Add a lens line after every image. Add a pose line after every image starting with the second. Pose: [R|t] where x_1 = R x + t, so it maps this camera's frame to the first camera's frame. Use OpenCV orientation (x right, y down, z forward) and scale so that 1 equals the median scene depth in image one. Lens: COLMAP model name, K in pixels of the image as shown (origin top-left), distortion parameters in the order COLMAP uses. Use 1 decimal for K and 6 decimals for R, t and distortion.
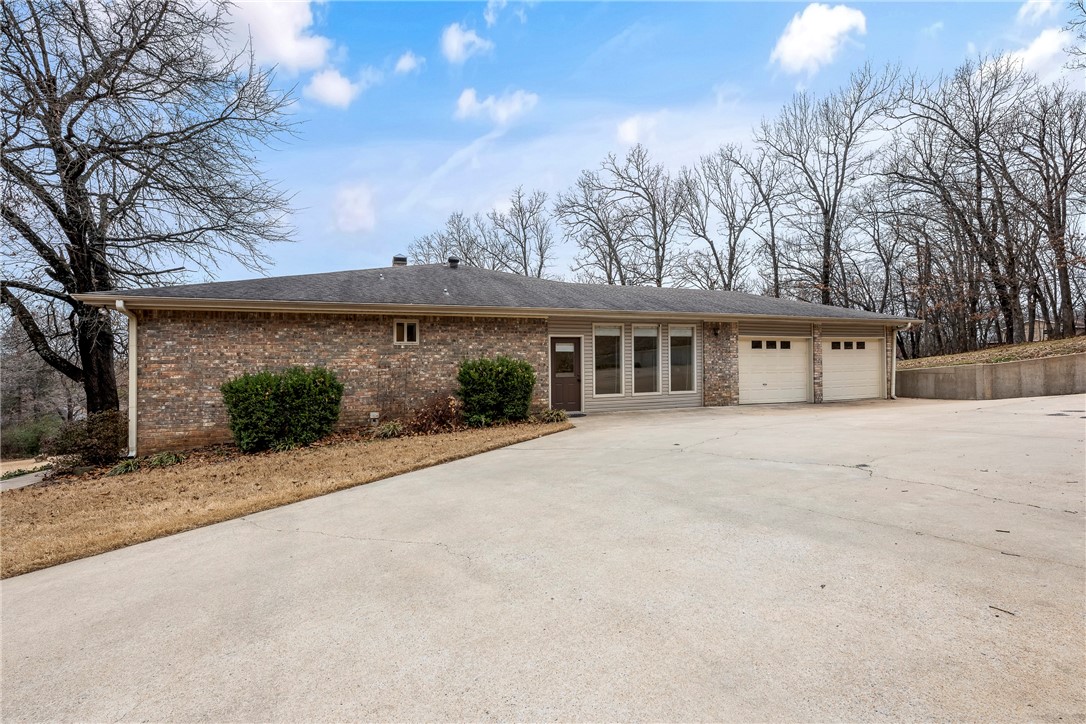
lens RADIAL K [[473.9, 0, 543.2], [0, 473.9, 355.1], [0, 0, 1]] dist [0.001143, 0.000192]
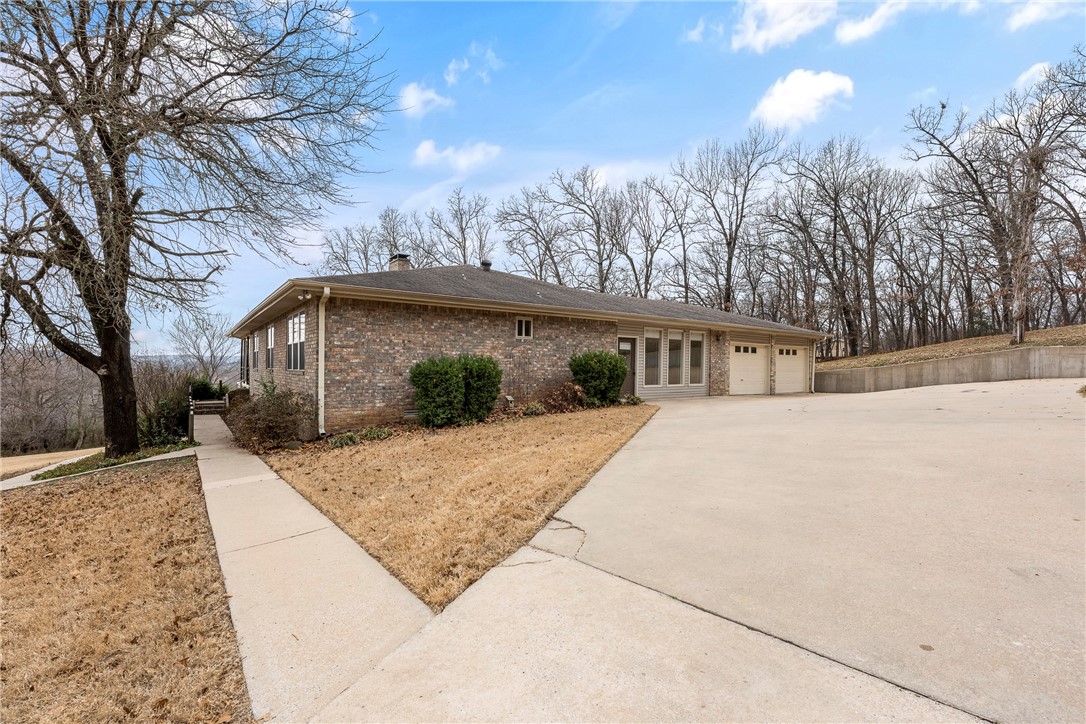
lens RADIAL K [[489.1, 0, 542.2], [0, 489.1, 367.5], [0, 0, 1]] dist [-0.001071, 0.000370]
pose [[0.958552, 0.017917, 0.284355, -0.463018], [-0.021435, 0.999727, 0.009266, 0.028766], [-0.284111, -0.014977, 0.958674, -0.129834]]
